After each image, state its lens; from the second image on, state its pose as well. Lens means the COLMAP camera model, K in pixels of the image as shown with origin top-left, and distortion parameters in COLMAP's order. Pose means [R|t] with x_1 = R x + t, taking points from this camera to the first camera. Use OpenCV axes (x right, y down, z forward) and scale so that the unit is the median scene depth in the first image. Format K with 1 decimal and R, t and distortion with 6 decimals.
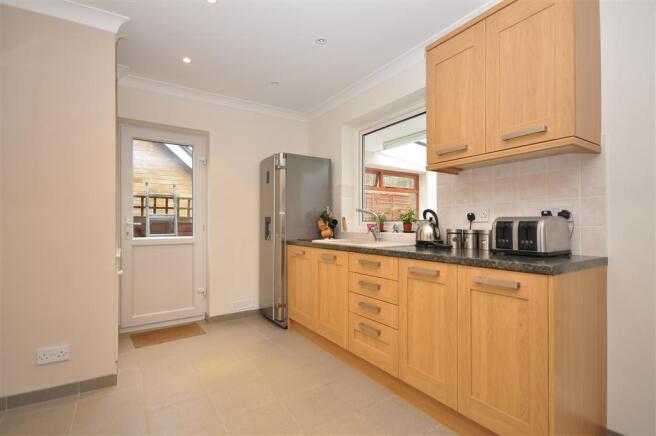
lens RADIAL K [[317.0, 0, 328.4], [0, 317.0, 221.9], [0, 0, 1]] dist [0.002511, 0.000718]
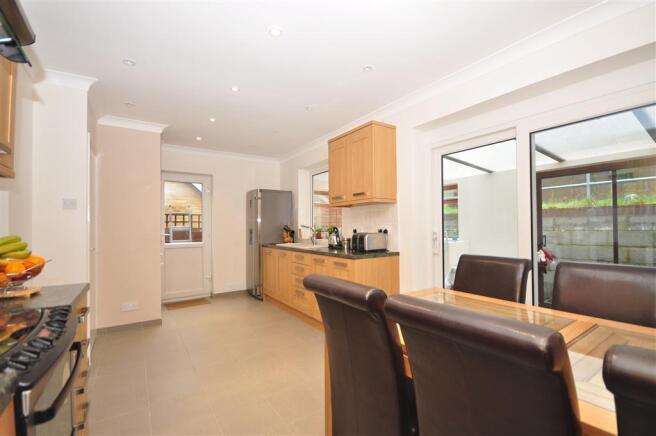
lens RADIAL K [[287.6, 0, 328.7], [0, 287.6, 222.8], [0, 0, 1]] dist [-0.004394, -0.002005]
pose [[0.999870, -0.009657, 0.012929, 0.179199], [0.009756, 0.999923, -0.007669, -0.034159], [-0.012853, 0.007794, 0.999887, -0.428802]]
